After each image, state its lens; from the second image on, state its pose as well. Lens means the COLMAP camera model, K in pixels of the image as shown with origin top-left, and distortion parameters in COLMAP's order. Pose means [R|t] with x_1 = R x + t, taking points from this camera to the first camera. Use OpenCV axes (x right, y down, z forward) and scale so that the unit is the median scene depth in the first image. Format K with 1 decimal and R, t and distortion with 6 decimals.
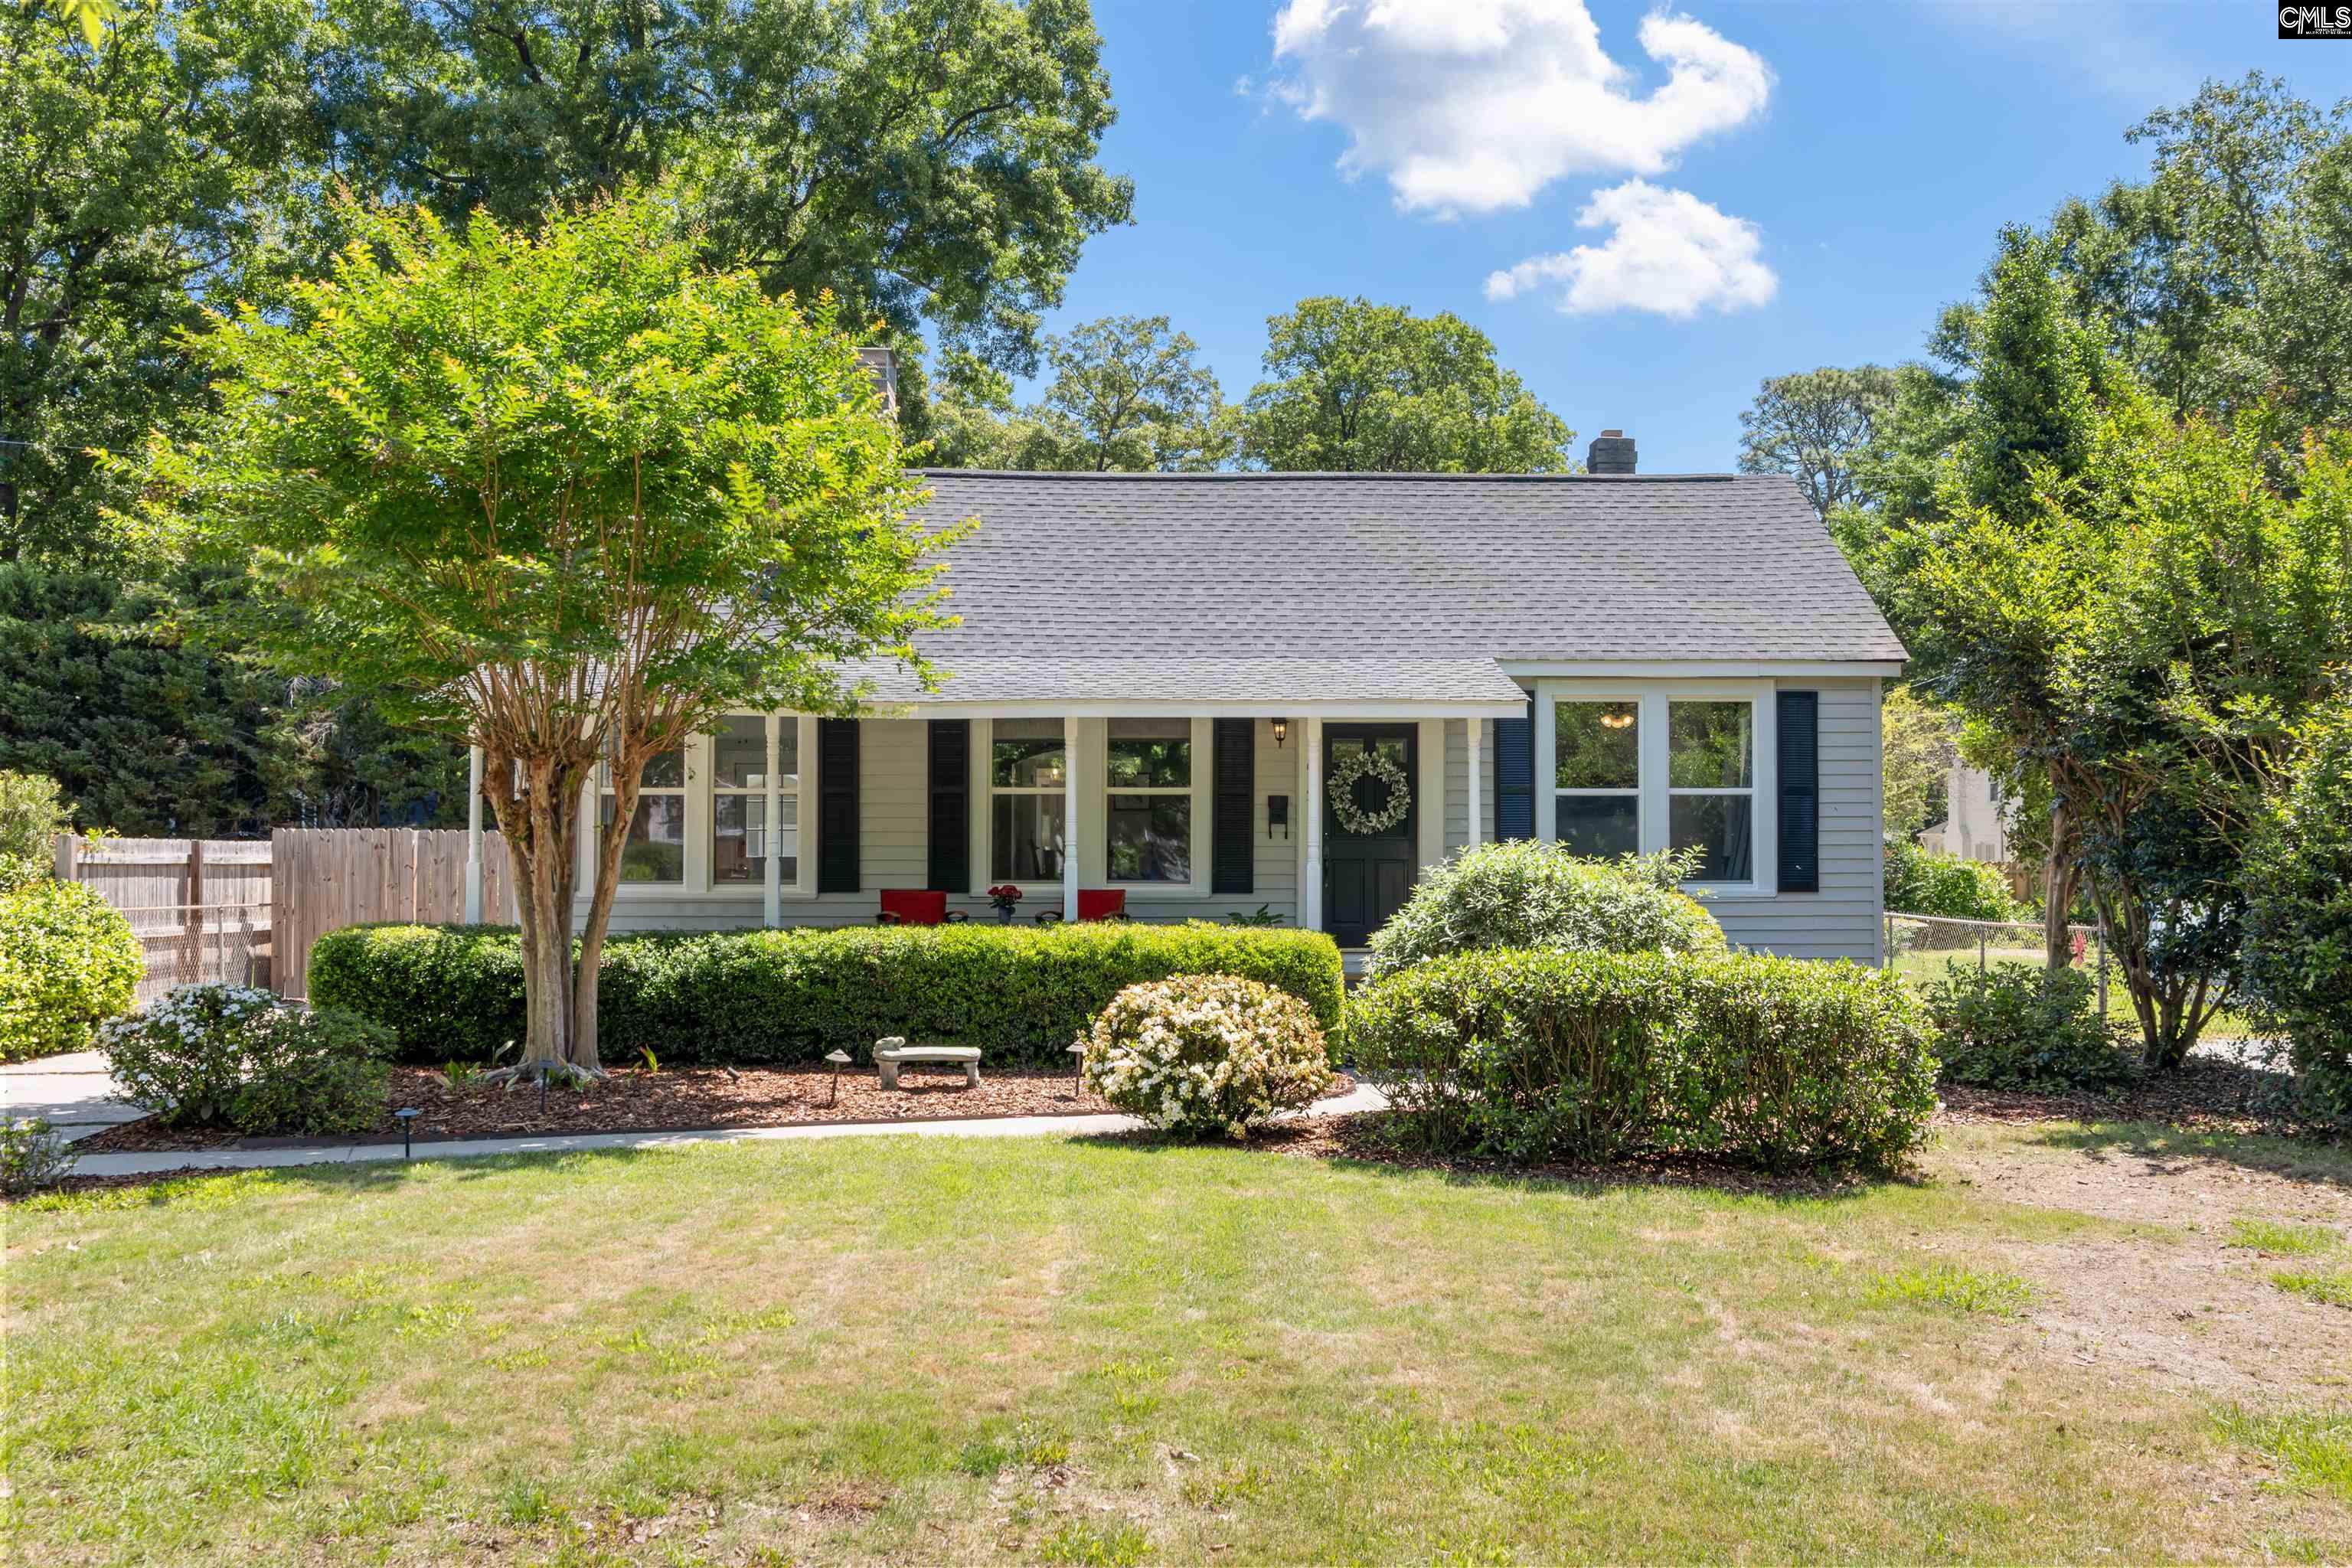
lens RADIAL K [[2095.4, 0, 1180.3], [0, 2095.4, 743.1], [0, 0, 1]] dist [0.000798, -0.002817]
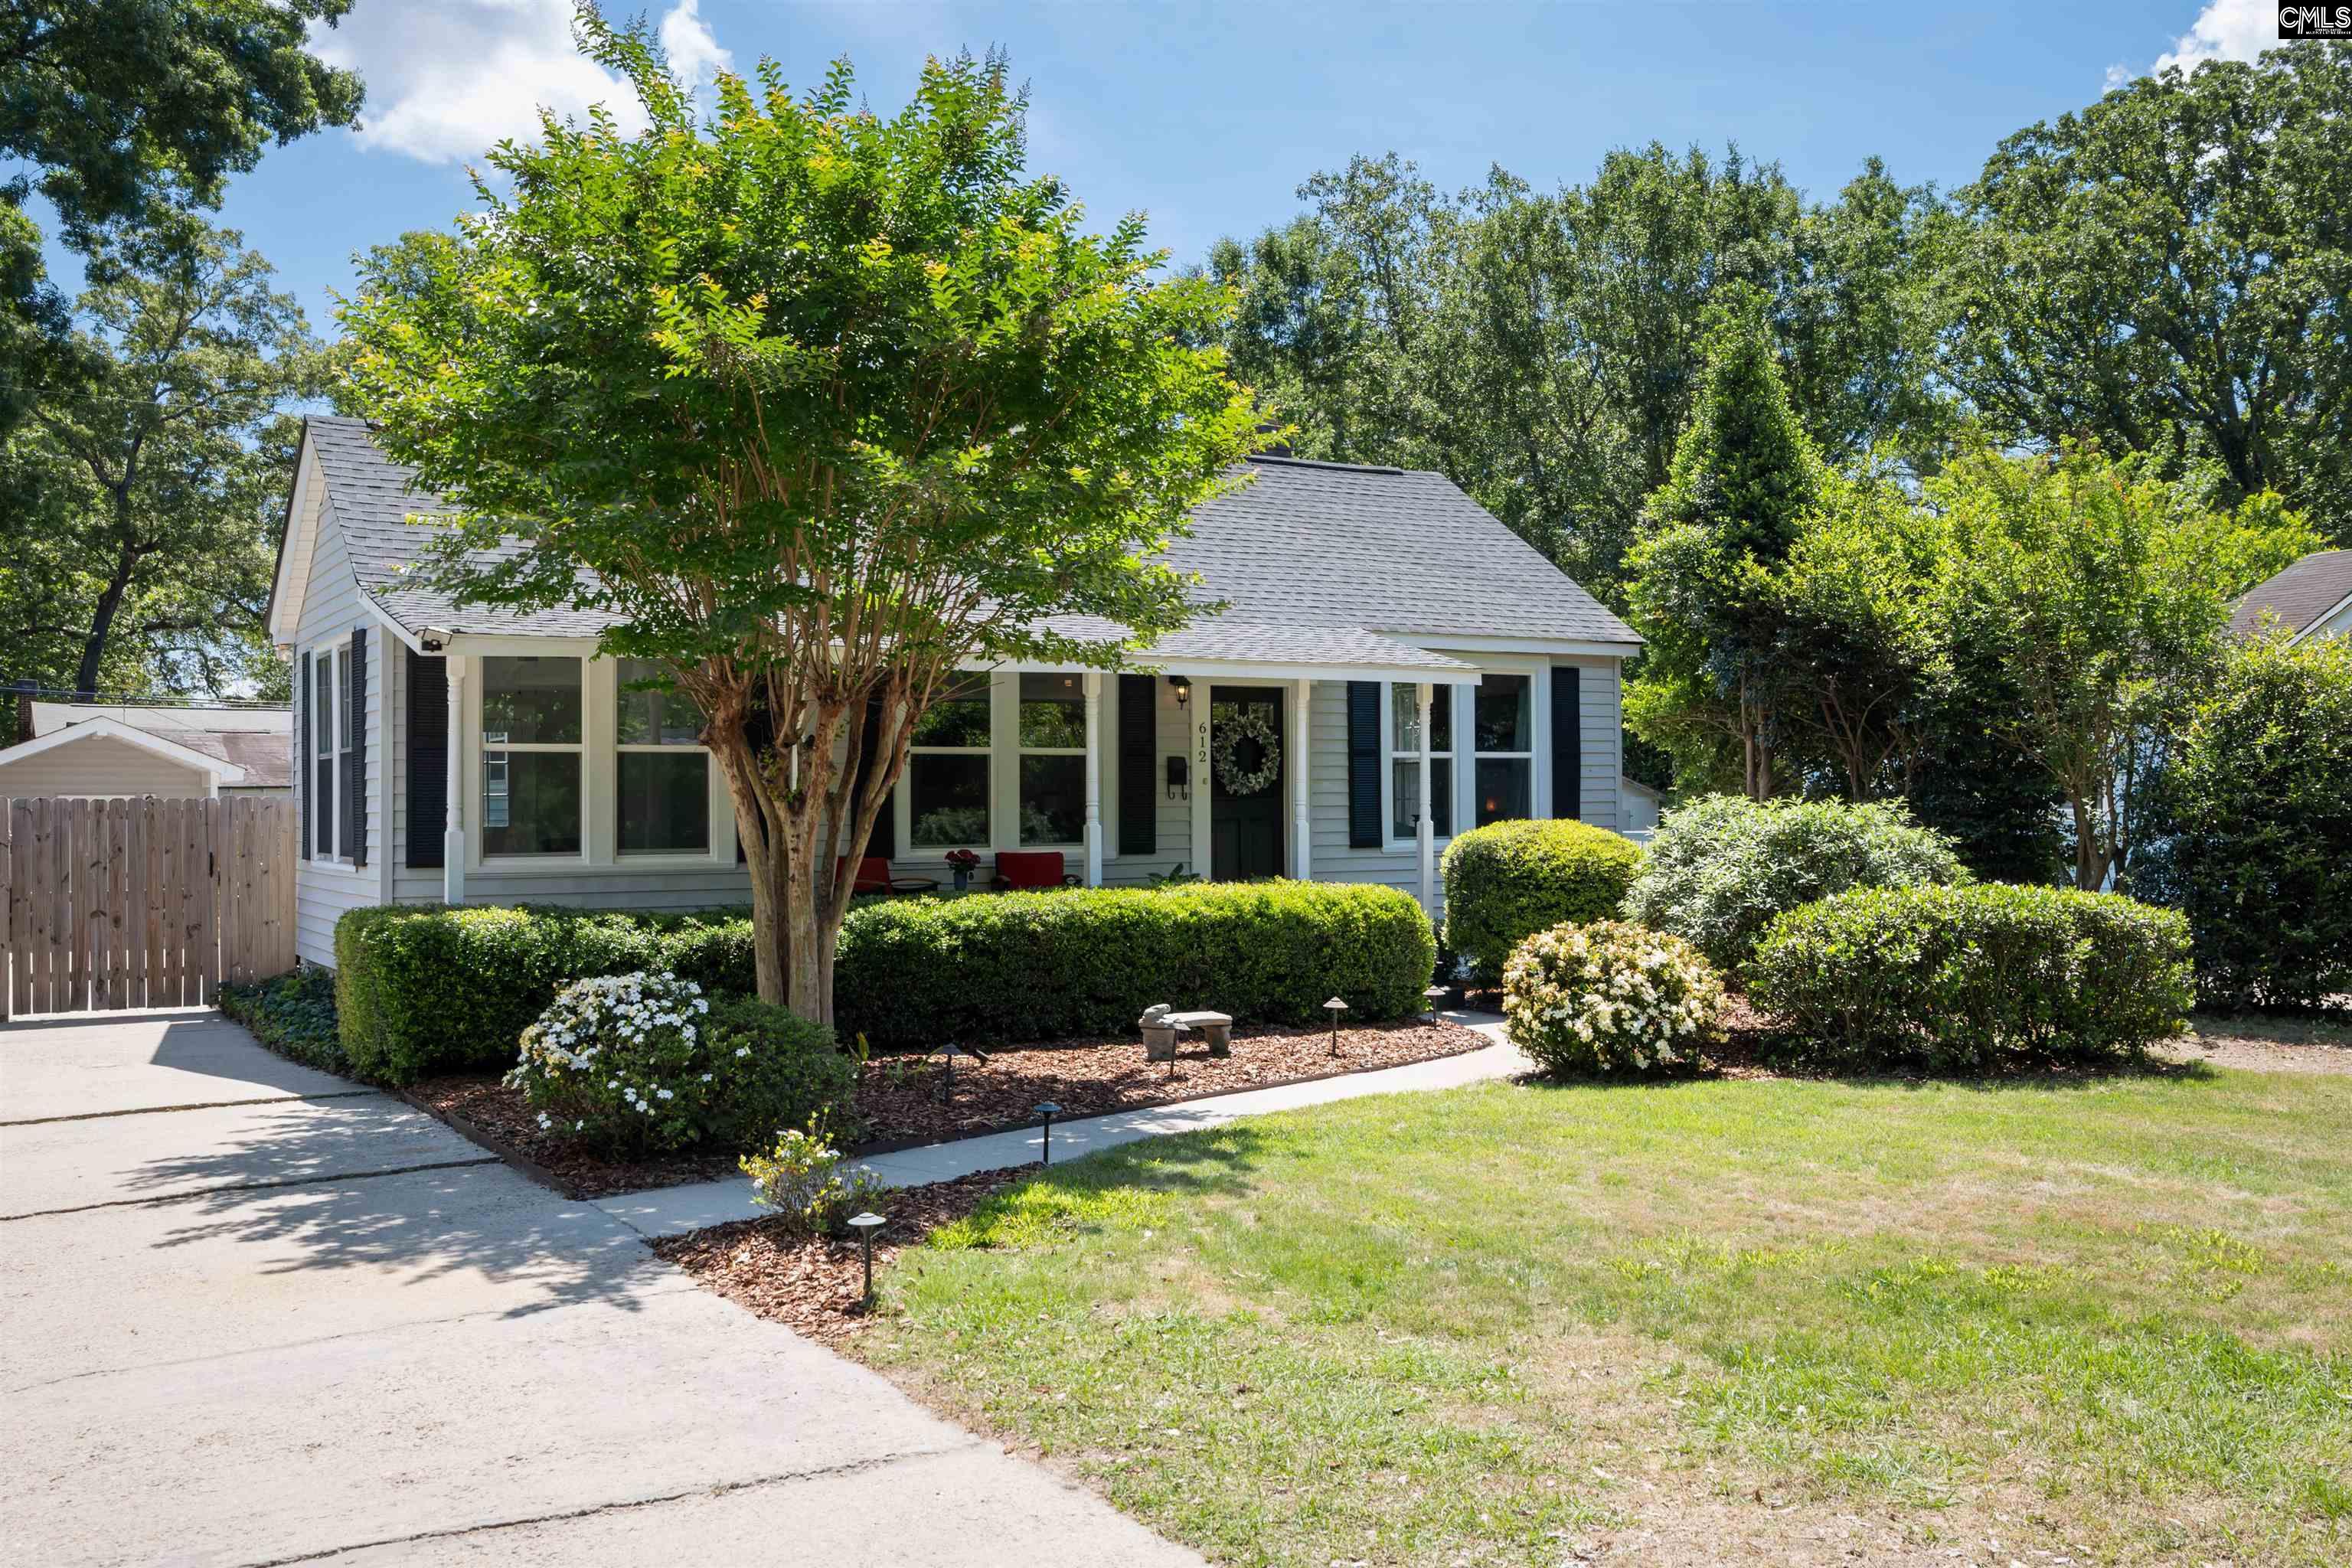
lens RADIAL K [[2037.7, 0, 1176.0], [0, 2037.7, 784.0], [0, 0, 1]] dist [0.014454, 0.008831]
pose [[0.863348, -0.001570, 0.504607, -0.446643], [-0.014763, 0.999488, 0.028369, 0.010284], [-0.504393, -0.031942, 0.862883, 0.149696]]
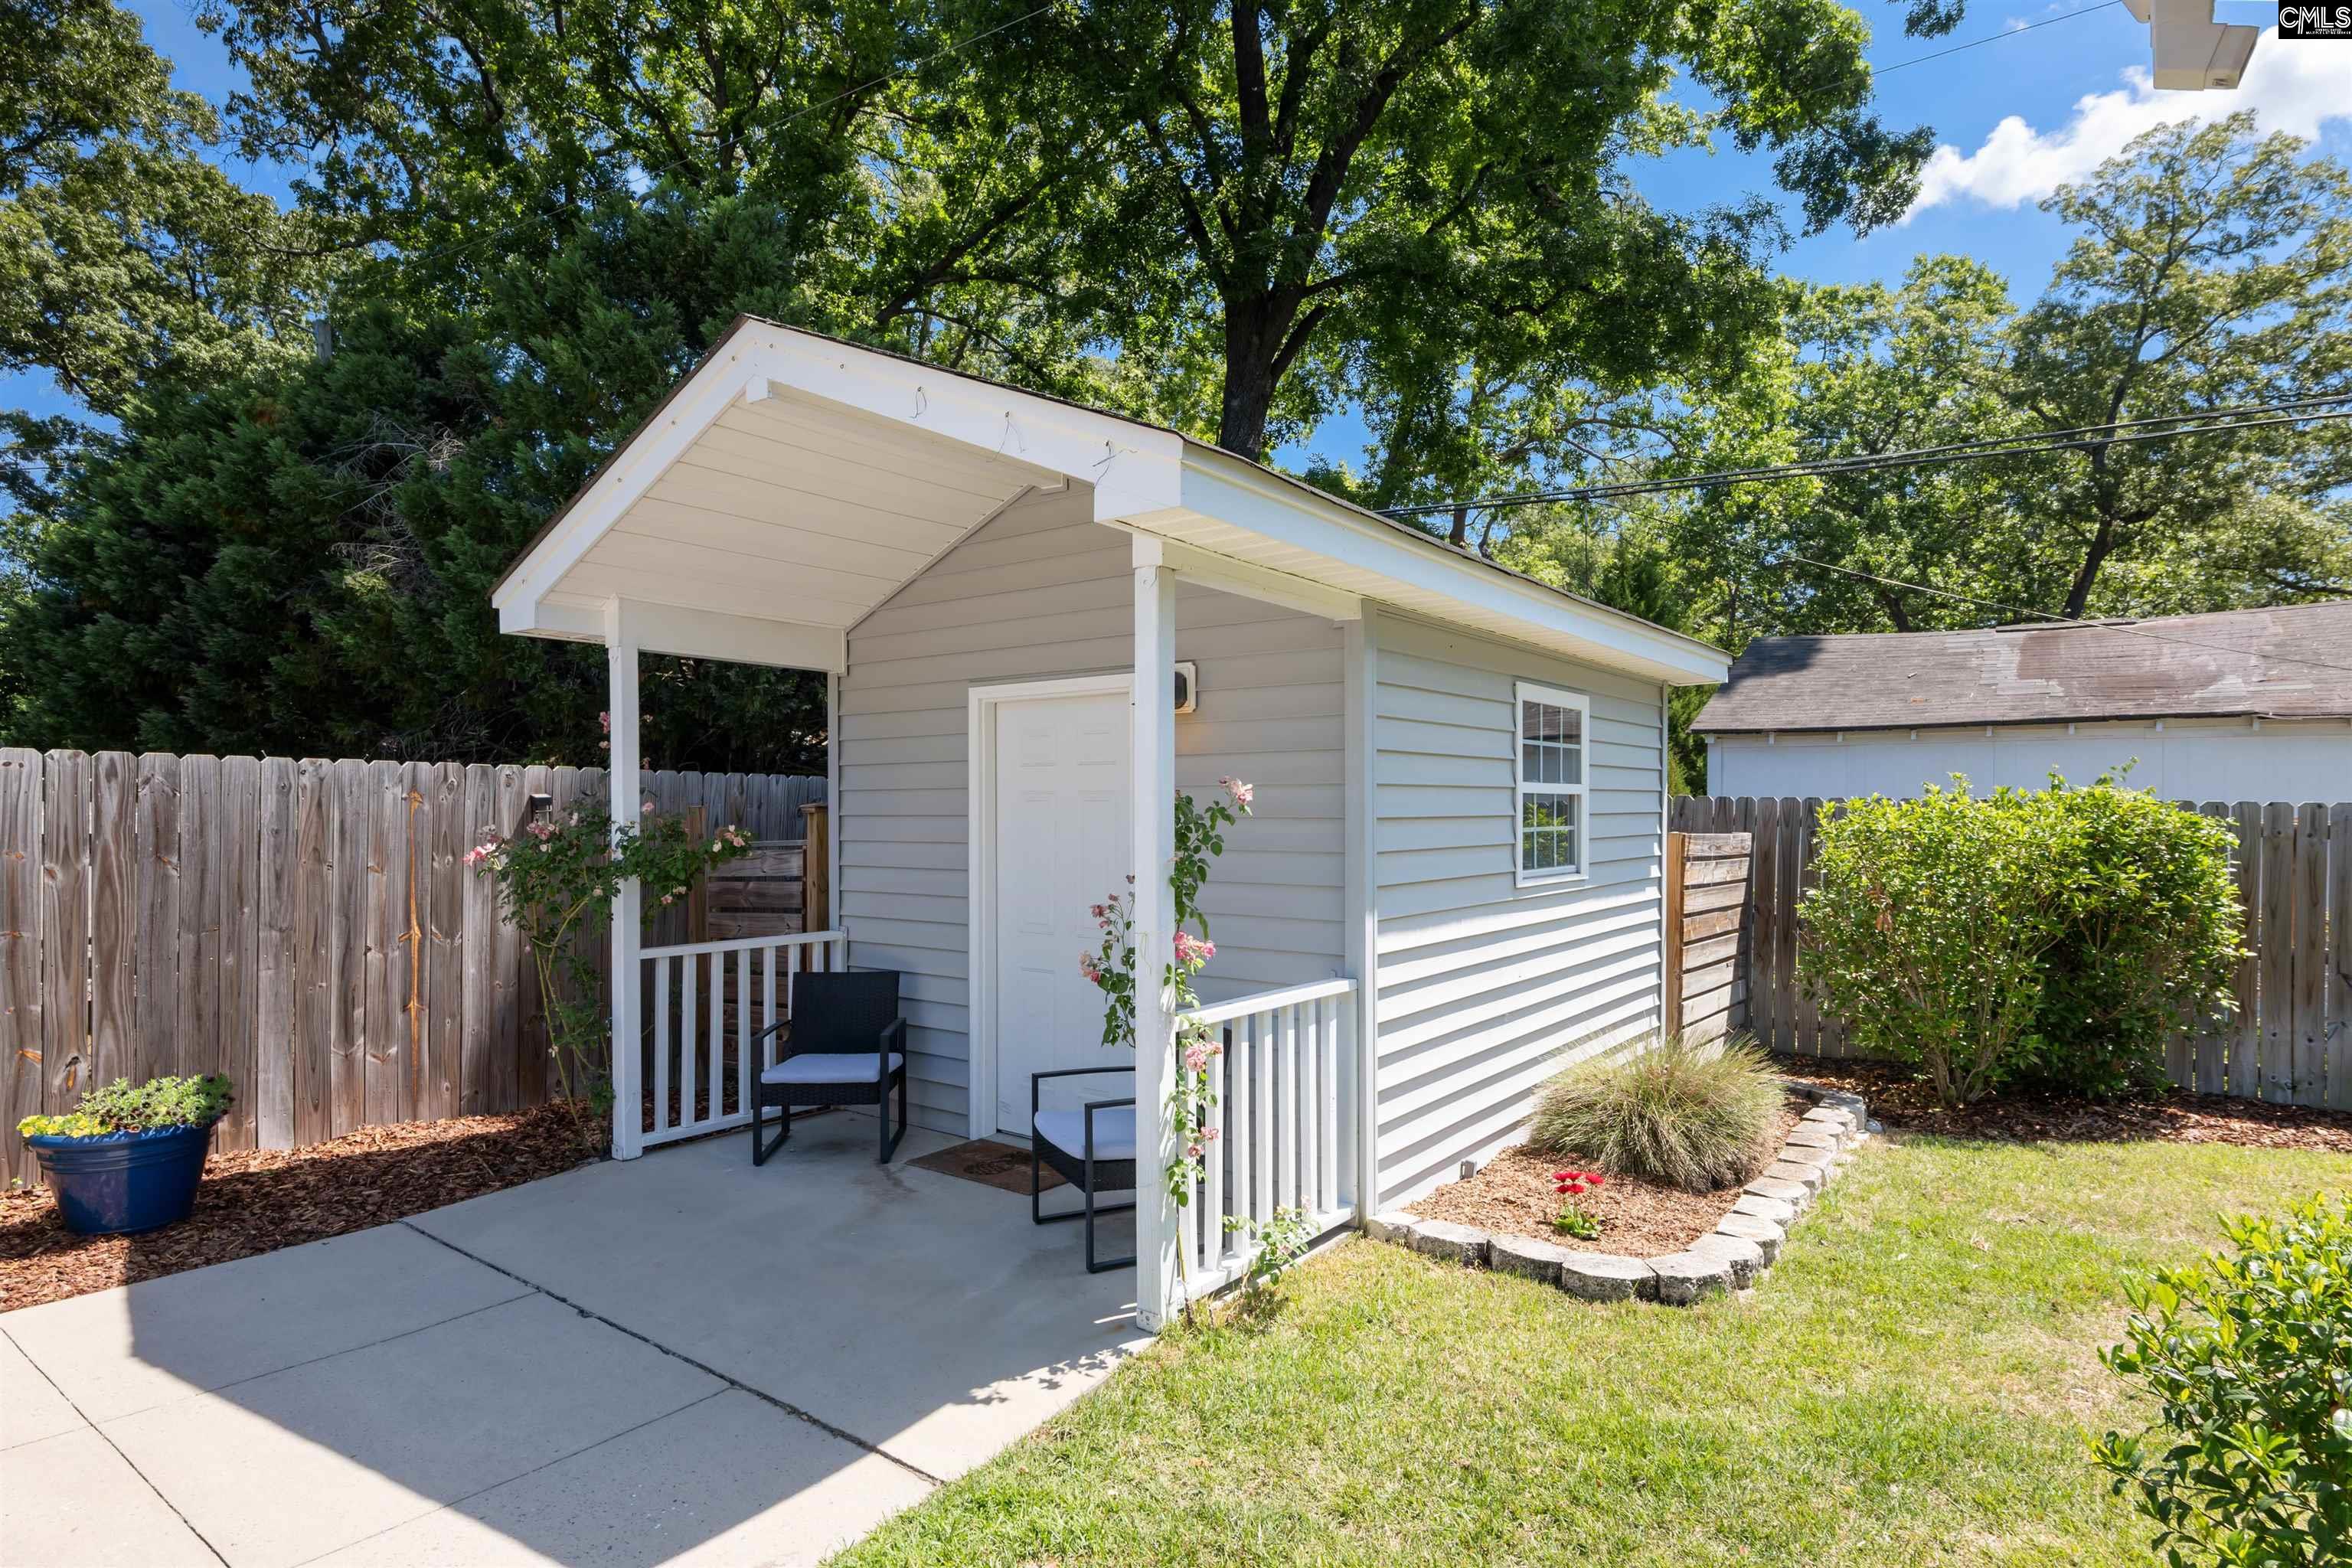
lens RADIAL K [[1225.0, 0, 1188.5], [0, 1225.0, 818.4], [0, 0, 1]] dist [0.004517, 0.000597]
pose [[0.795750, 0.005434, -0.605601, -0.182192], [0.028833, 0.998486, 0.046846, 0.092527], [0.604938, -0.054739, 0.794389, 1.725069]]
